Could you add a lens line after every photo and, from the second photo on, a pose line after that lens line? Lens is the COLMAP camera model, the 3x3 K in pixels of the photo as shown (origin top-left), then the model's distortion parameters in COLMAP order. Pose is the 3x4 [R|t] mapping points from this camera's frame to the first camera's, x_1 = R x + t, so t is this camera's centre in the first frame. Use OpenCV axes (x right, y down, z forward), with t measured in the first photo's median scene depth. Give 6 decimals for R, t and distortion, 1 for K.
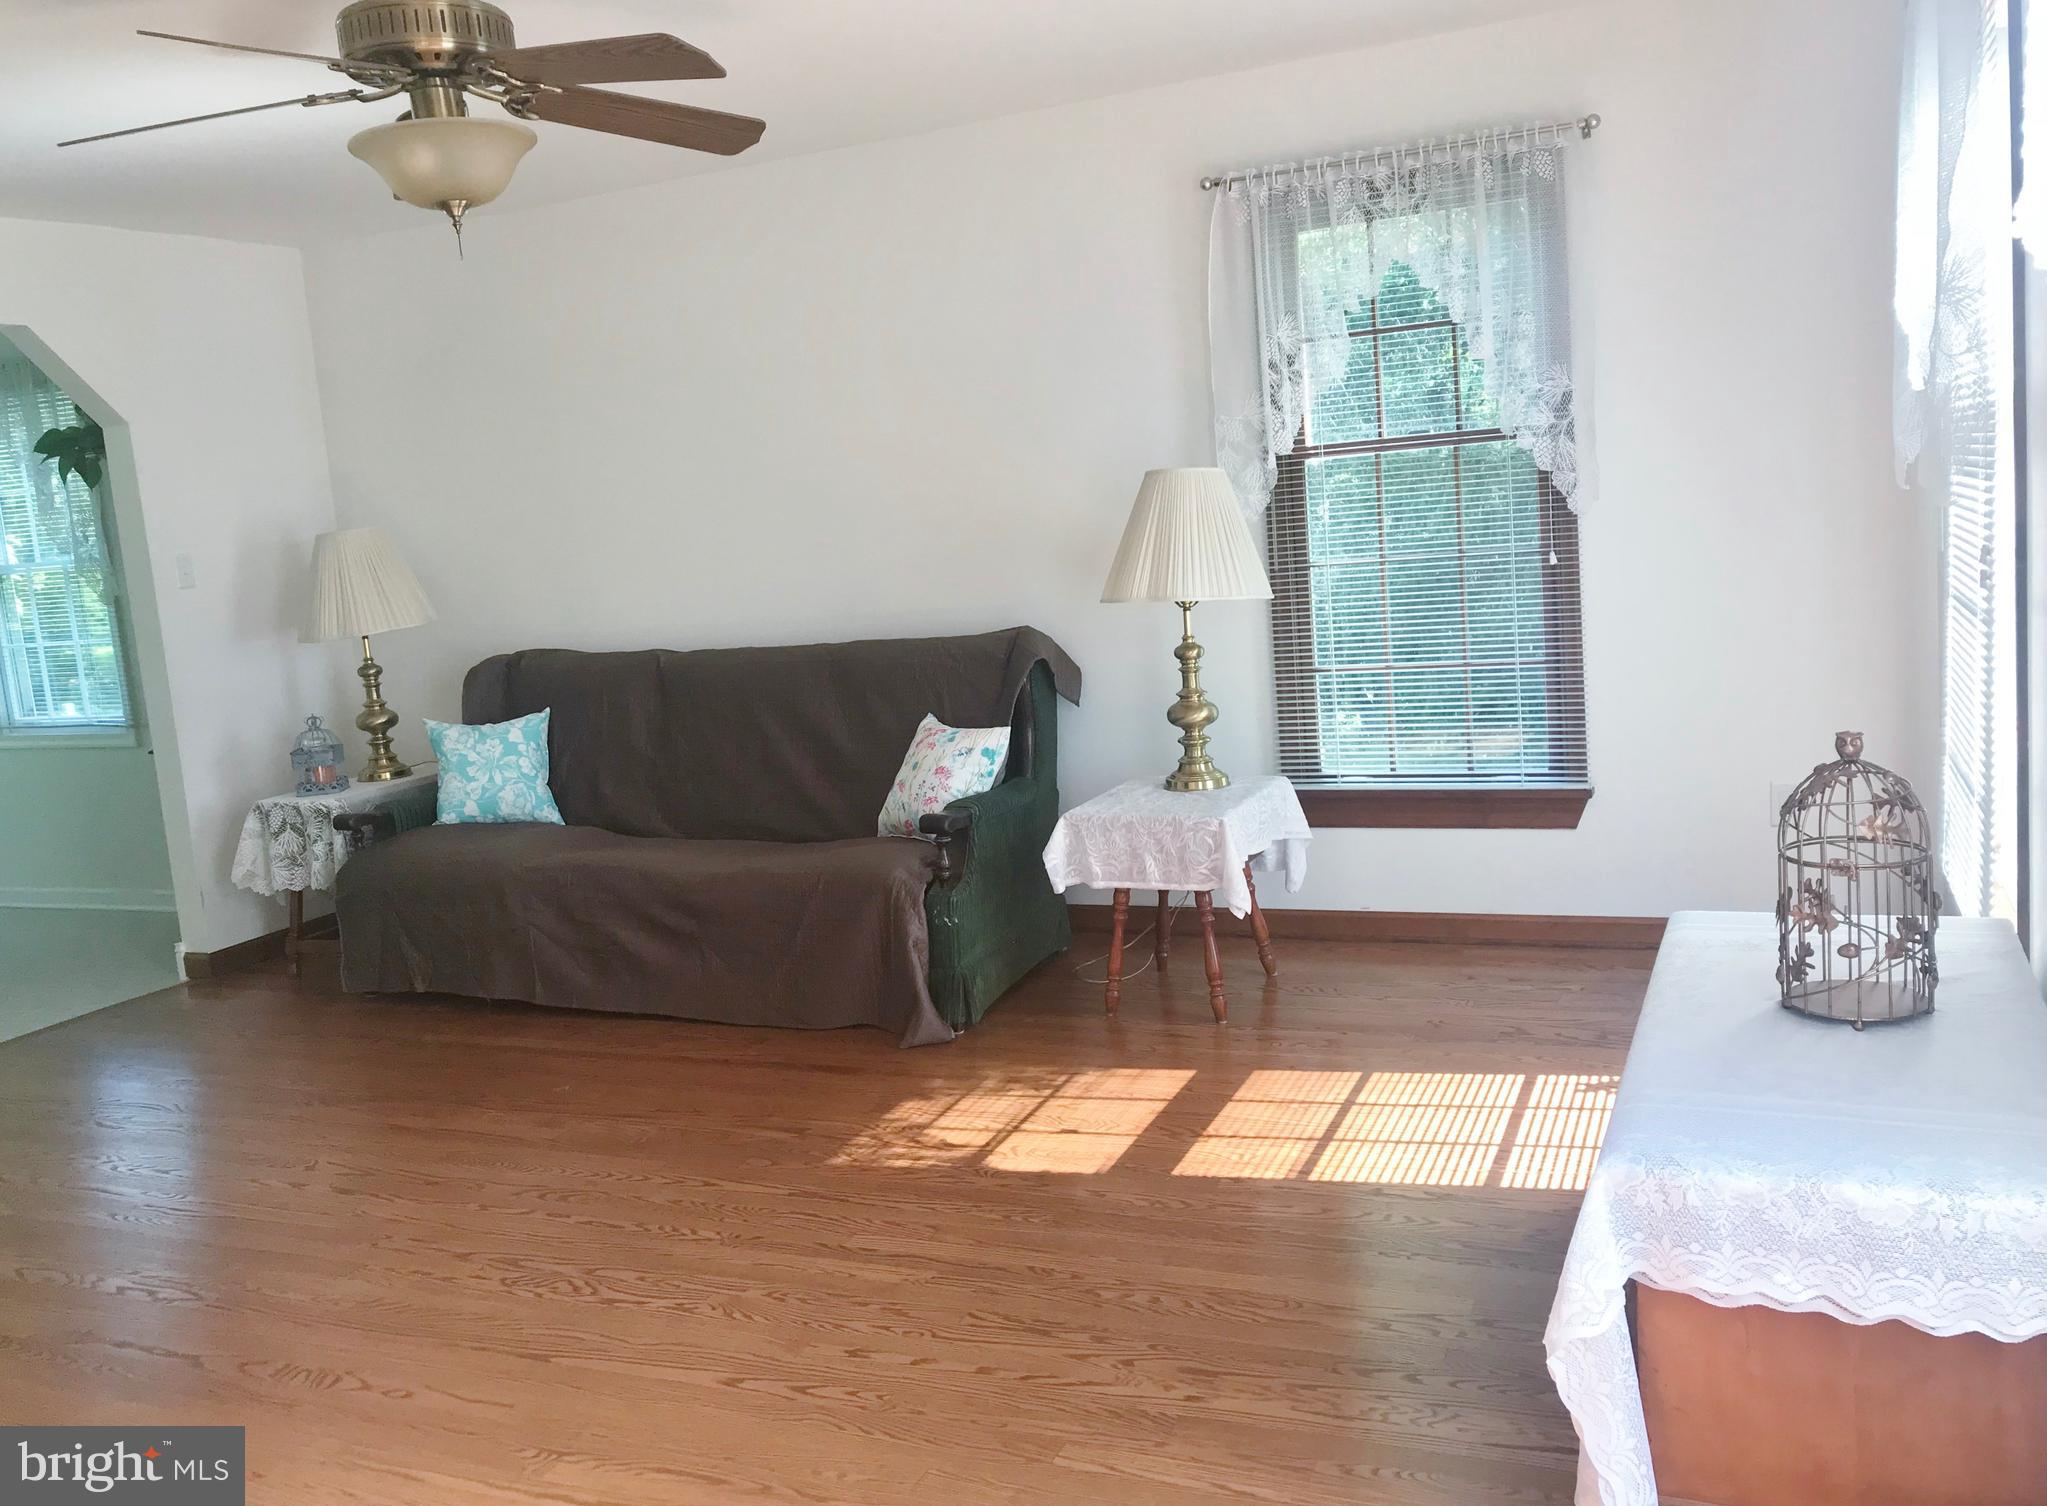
lens RADIAL K [[1744.2, 0, 1023.5], [0, 1744.2, 753.0], [0, 0, 1]] dist [0.058422, -0.008481]
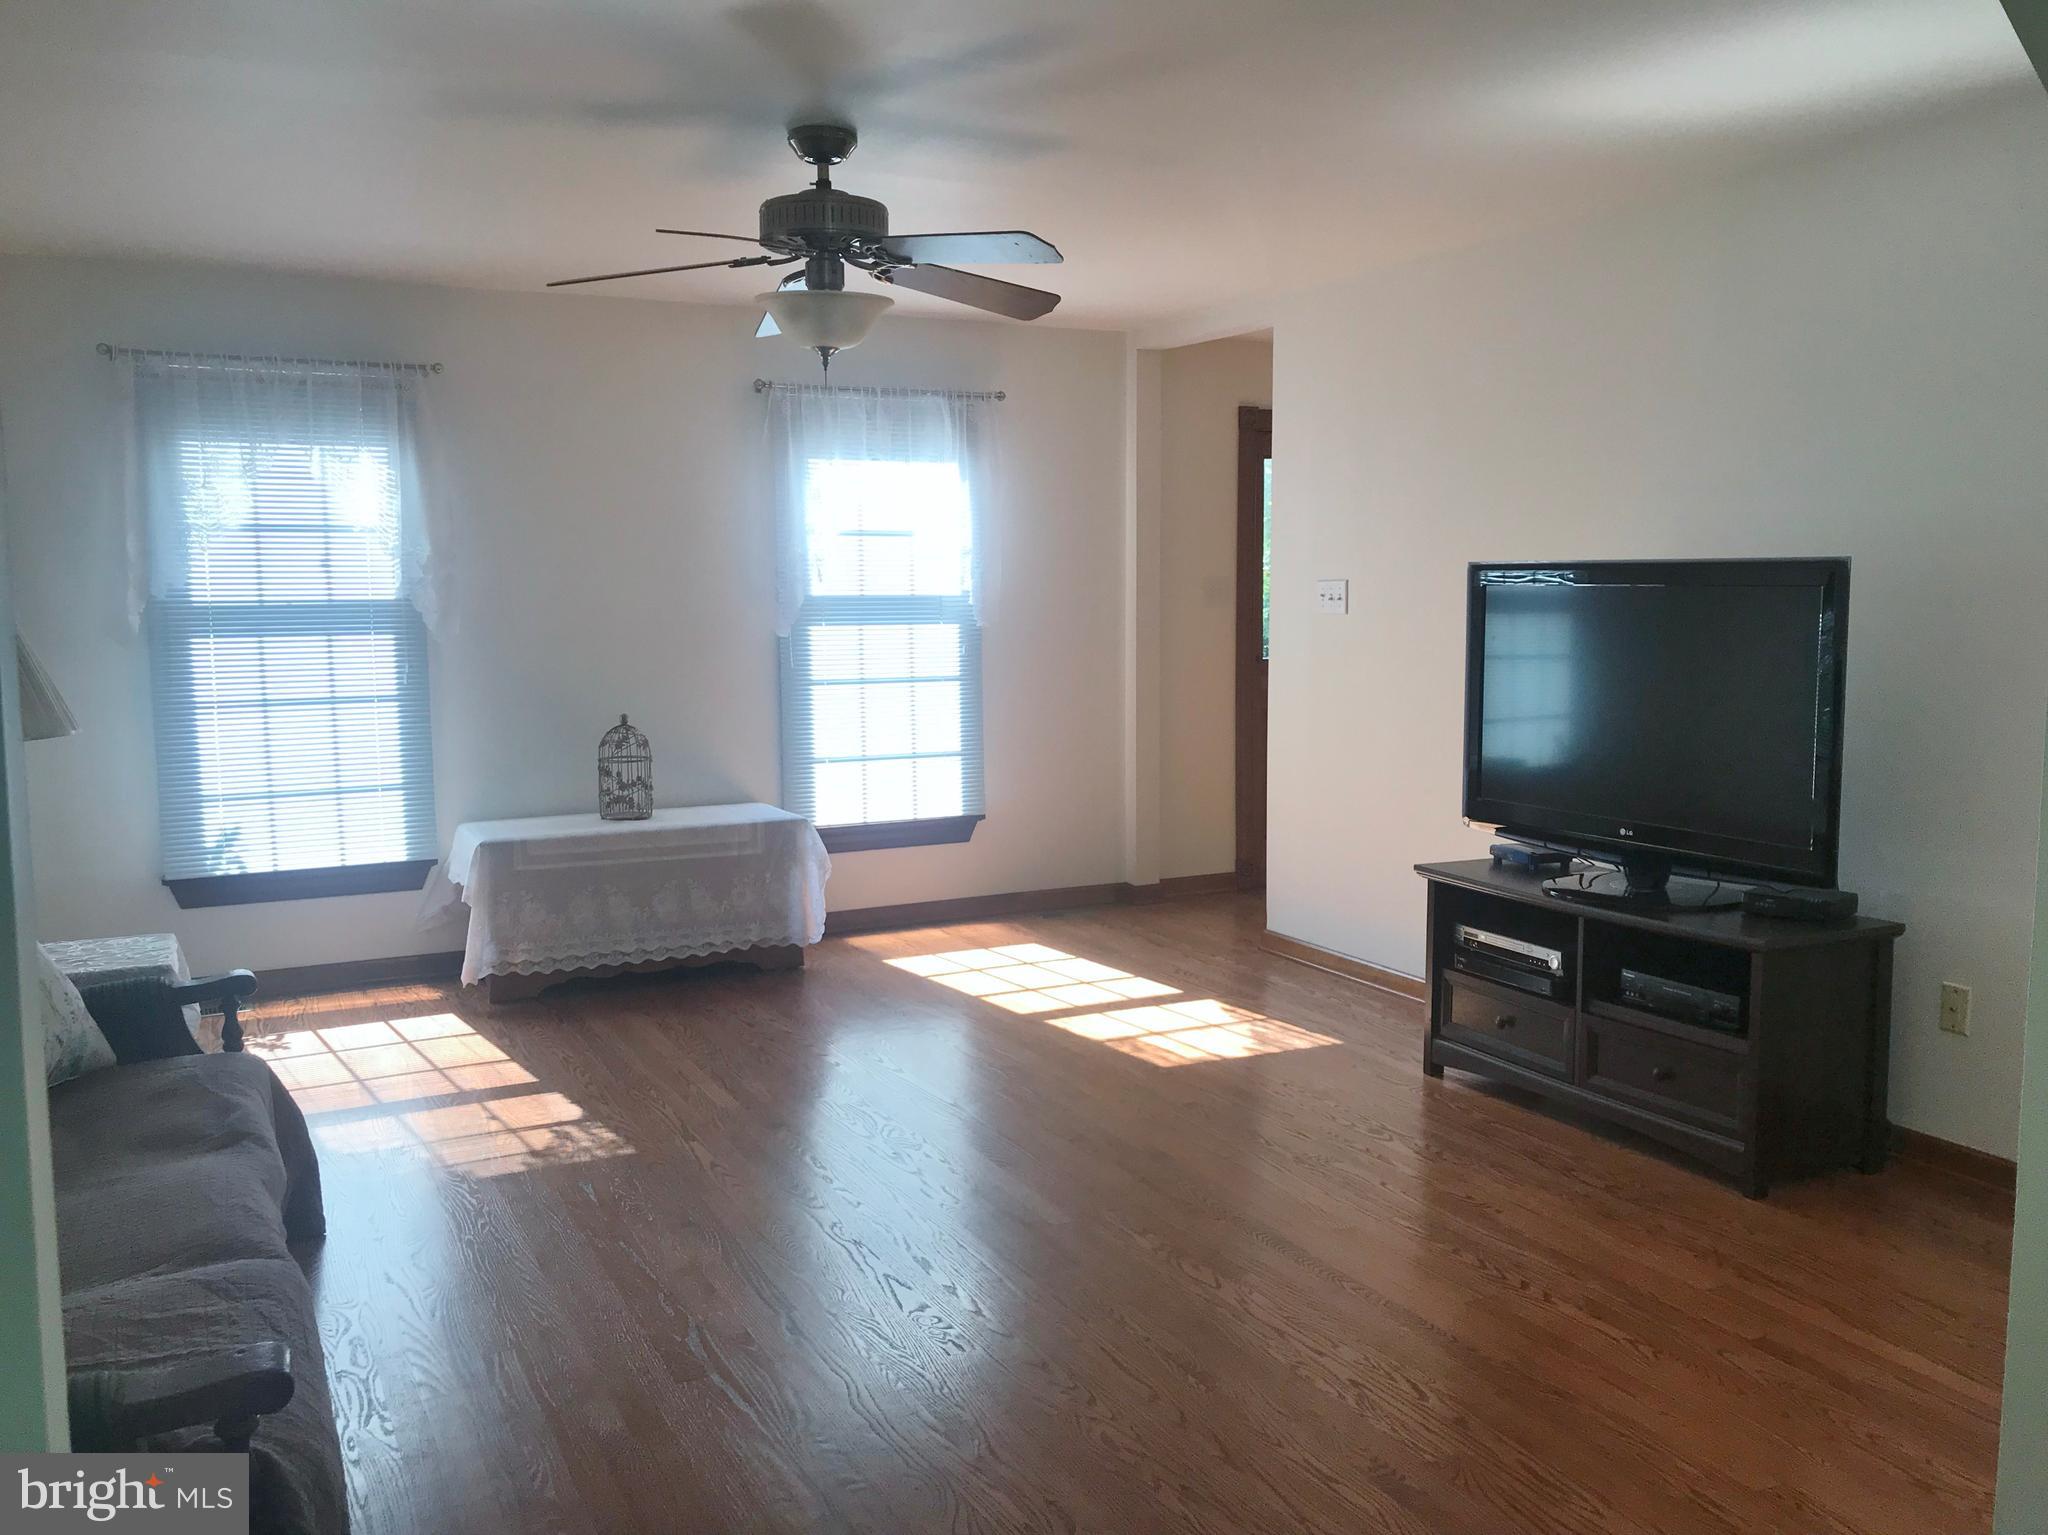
lens RADIAL K [[1691.4, 0, 1024.0], [0, 1691.4, 767.5], [0, 0, 1]] dist [0.078484, -0.151734]
pose [[-0.775597, 0.017729, 0.630979, -0.962521], [0.159914, 0.972515, 0.169240, -0.158929], [-0.610636, 0.232164, -0.757115, 1.512333]]
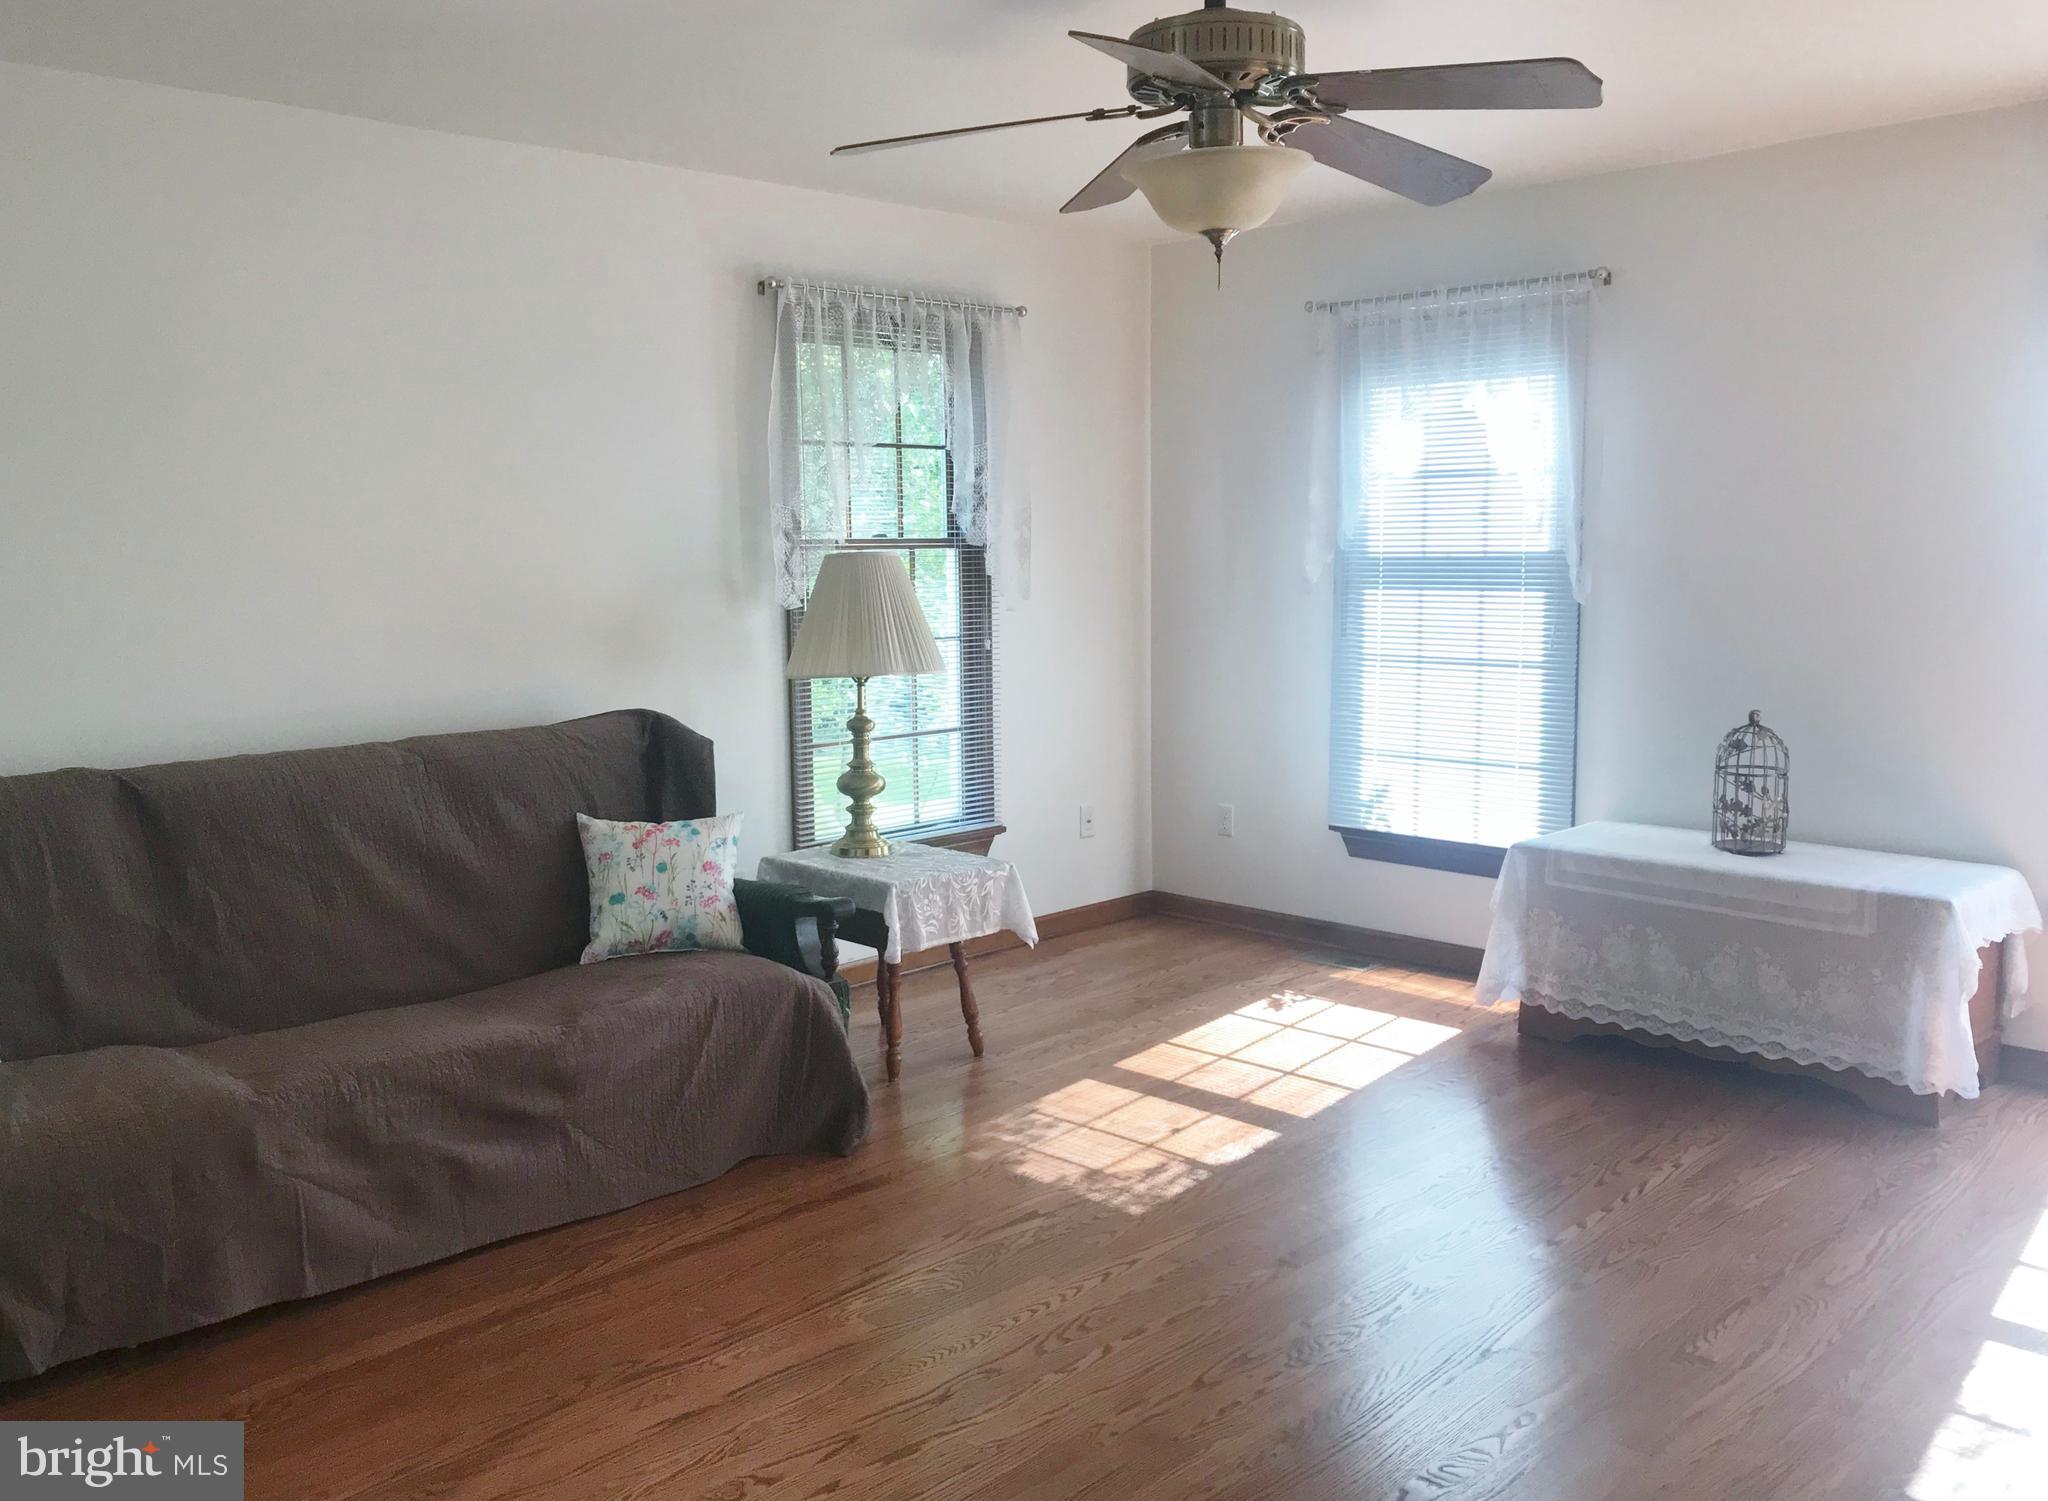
lens RADIAL K [[1719.0, 0, 1024.0], [0, 1719.0, 750.5], [0, 0, 1]] dist [0.007185, 0.012925]
pose [[0.352995, -0.038927, 0.934815, -0.959654], [0.116433, 0.993195, -0.002608, -0.032624], [-0.928352, 0.109764, 0.355125, 0.621904]]
